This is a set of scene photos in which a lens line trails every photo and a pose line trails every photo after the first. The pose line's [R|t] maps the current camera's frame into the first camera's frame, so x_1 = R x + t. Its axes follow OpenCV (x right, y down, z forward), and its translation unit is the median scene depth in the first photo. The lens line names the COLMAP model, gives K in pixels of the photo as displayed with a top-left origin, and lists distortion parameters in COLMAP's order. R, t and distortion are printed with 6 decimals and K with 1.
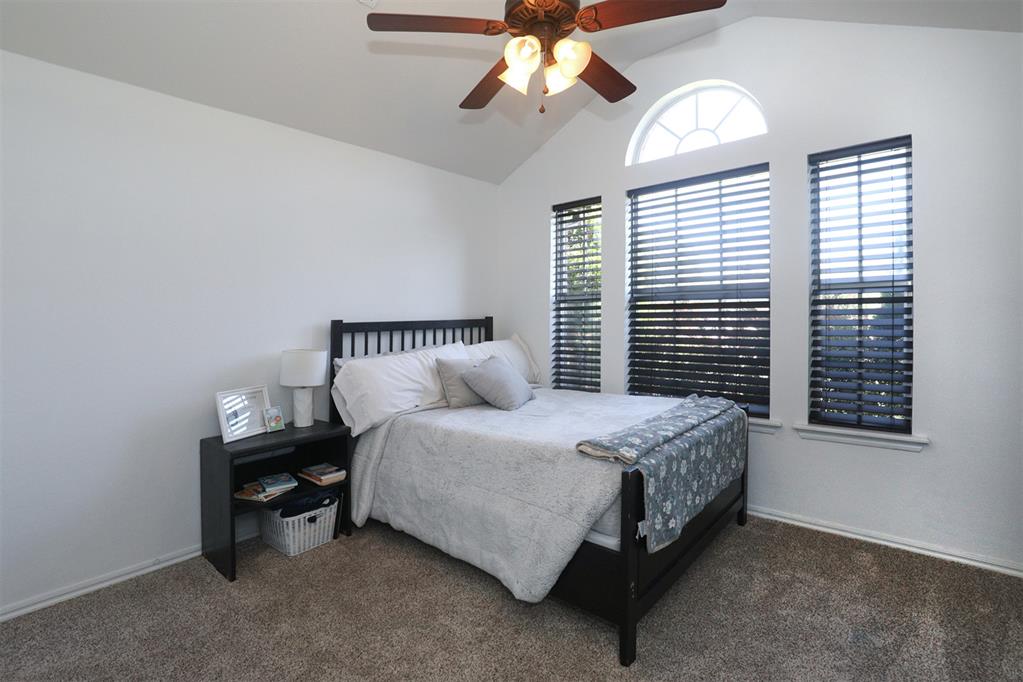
lens RADIAL K [[477.1, 0, 508.0], [0, 477.1, 327.9], [0, 0, 1]] dist [-0.029929, 0.000501]
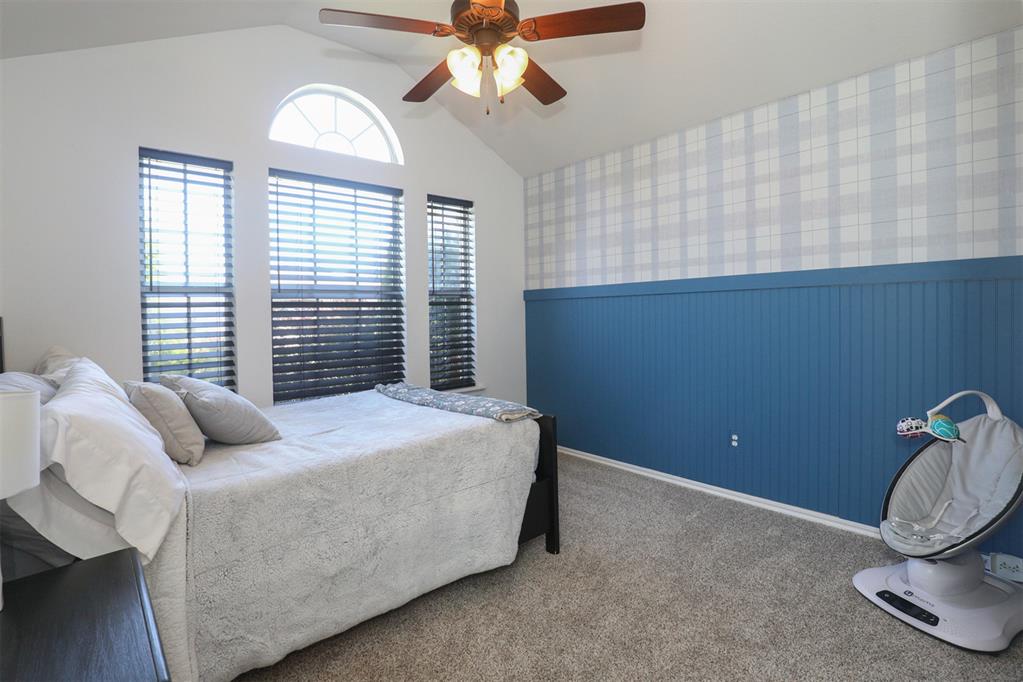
lens RADIAL K [[477.1, 0, 508.0], [0, 477.1, 327.9], [0, 0, 1]] dist [-0.029929, 0.000501]
pose [[0.177334, -0.016991, 0.984004, -0.610041], [0.029557, 0.999492, 0.011932, 0.008503], [-0.983707, 0.026968, 0.177746, 0.481668]]
